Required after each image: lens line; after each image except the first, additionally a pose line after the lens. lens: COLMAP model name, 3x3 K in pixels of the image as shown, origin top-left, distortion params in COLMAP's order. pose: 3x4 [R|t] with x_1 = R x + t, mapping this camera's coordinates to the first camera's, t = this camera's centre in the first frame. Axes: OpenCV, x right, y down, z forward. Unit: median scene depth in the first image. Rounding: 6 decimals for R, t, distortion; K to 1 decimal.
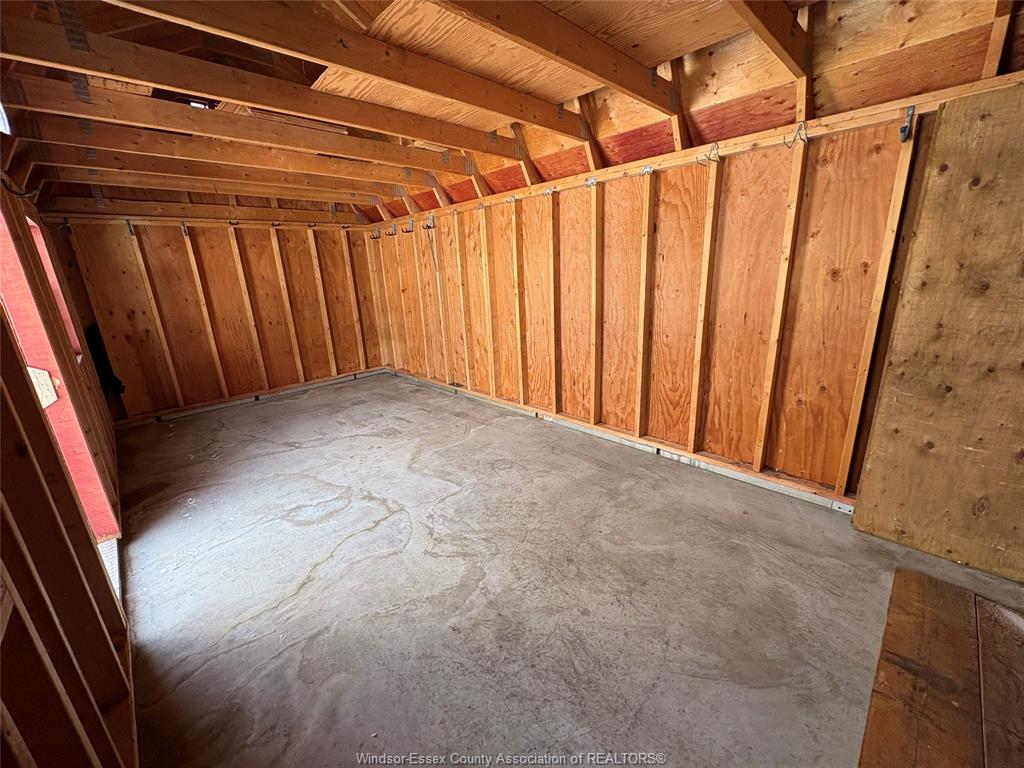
lens RADIAL K [[405.3, 0, 511.1], [0, 405.3, 386.3], [0, 0, 1]] dist [-0.000219, -0.000243]
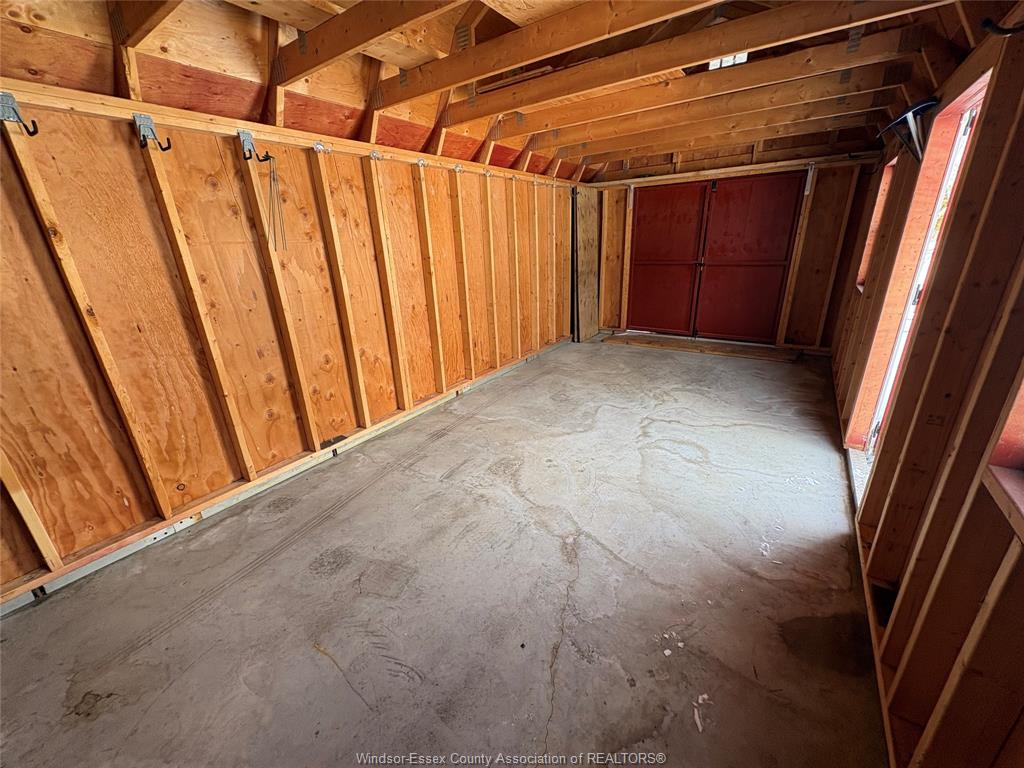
lens RADIAL K [[405.3, 0, 511.0], [0, 405.3, 383.8], [0, 0, 1]] dist [-0.000219, -0.000243]
pose [[-0.189231, -0.285565, 0.939491, -1.139551], [0.320908, 0.886256, 0.334020, -0.307631], [-0.928014, 0.364697, -0.076067, 1.205014]]
